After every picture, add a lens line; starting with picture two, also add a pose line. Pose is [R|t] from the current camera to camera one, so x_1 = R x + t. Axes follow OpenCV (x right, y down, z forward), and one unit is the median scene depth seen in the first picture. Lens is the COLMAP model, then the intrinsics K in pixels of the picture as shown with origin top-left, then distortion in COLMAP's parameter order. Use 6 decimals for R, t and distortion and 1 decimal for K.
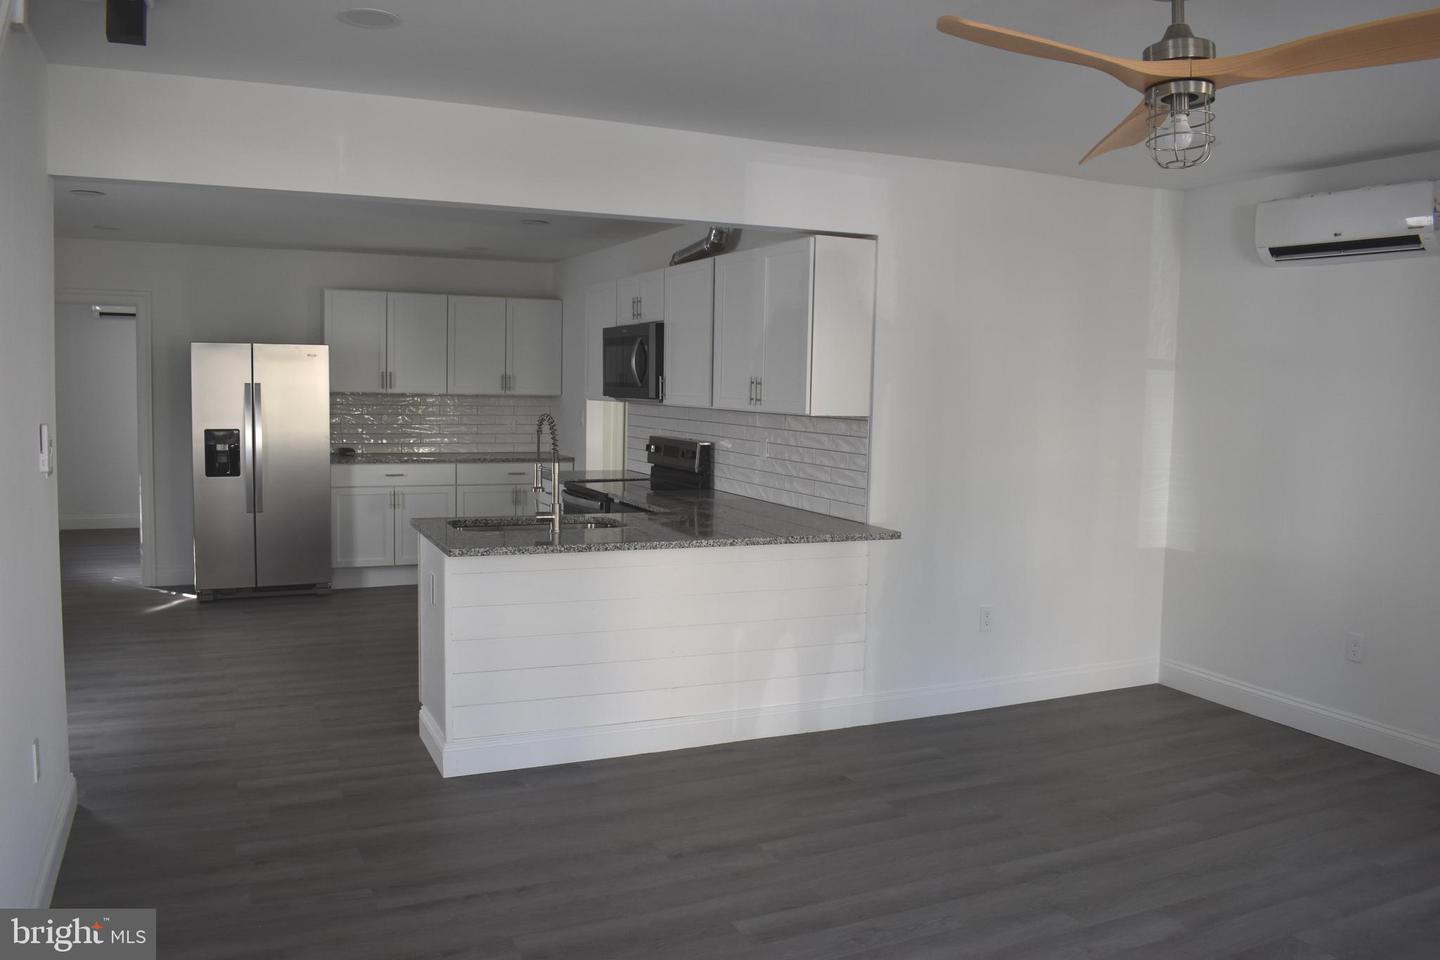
lens RADIAL K [[1115.7, 0, 716.2], [0, 1115.7, 481.9], [0, 0, 1]] dist [-0.091023, 0.005592]
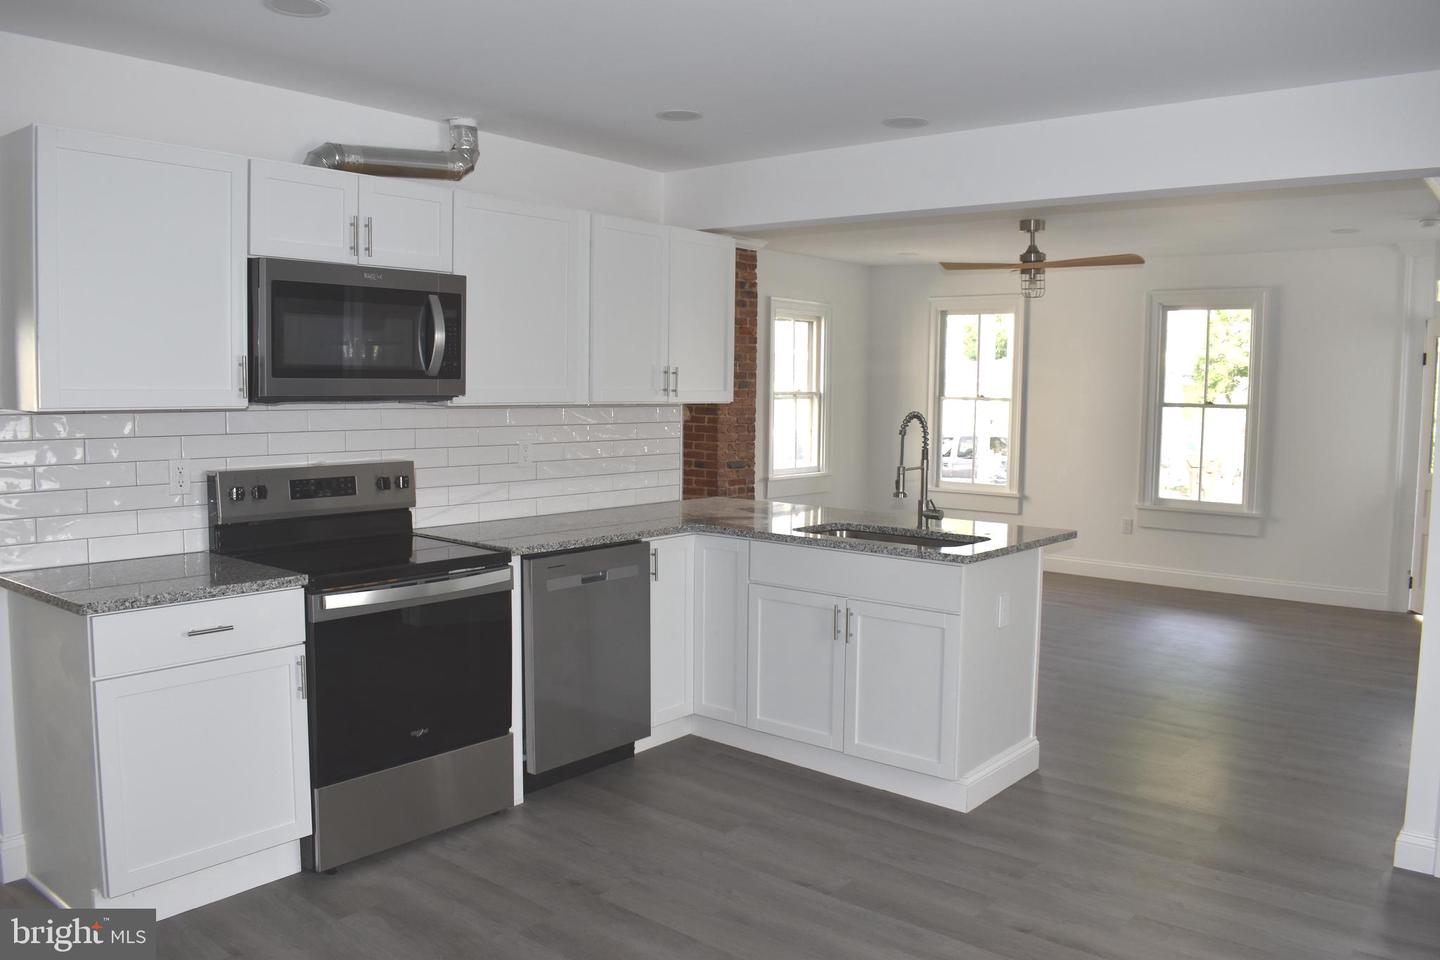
lens RADIAL K [[1115.7, 0, 716.2], [0, 1115.7, 481.9], [0, 0, 1]] dist [-0.091023, 0.005592]
pose [[-0.436552, -0.106649, 0.893335, -0.532471], [0.055400, 0.987878, 0.145008, -0.085541], [-0.897972, 0.112794, -0.425352, 0.891707]]
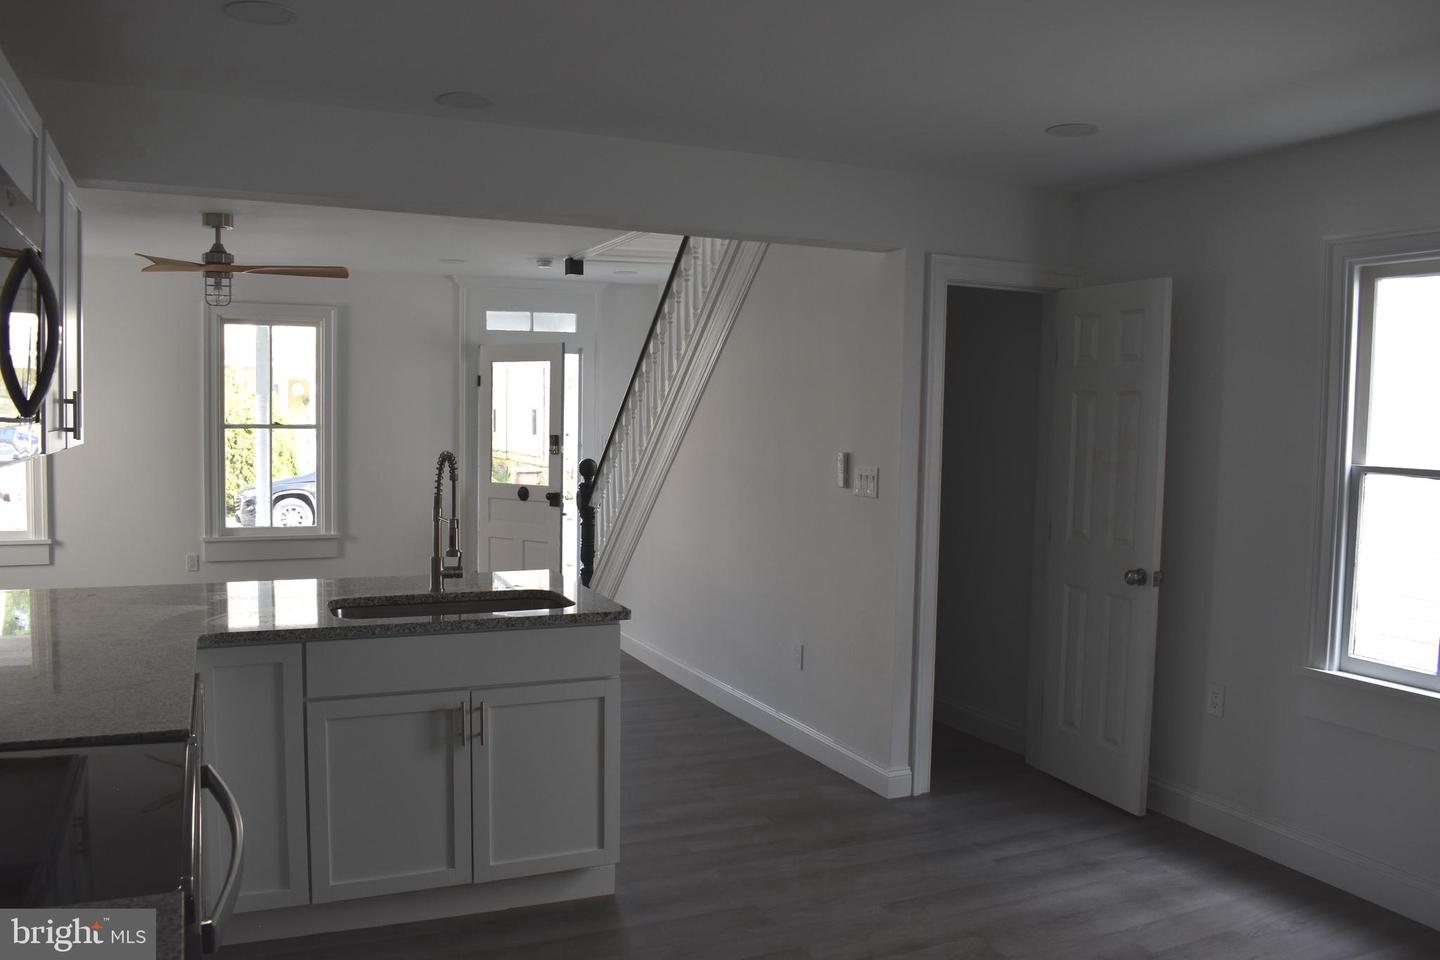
lens RADIAL K [[1115.7, 0, 716.2], [0, 1115.7, 481.9], [0, 0, 1]] dist [-0.091023, 0.005592]
pose [[-0.999190, -0.039665, -0.006842, -0.175692], [-0.040240, 0.988248, 0.147468, -0.093589], [0.000913, 0.147624, -0.989043, 1.017953]]
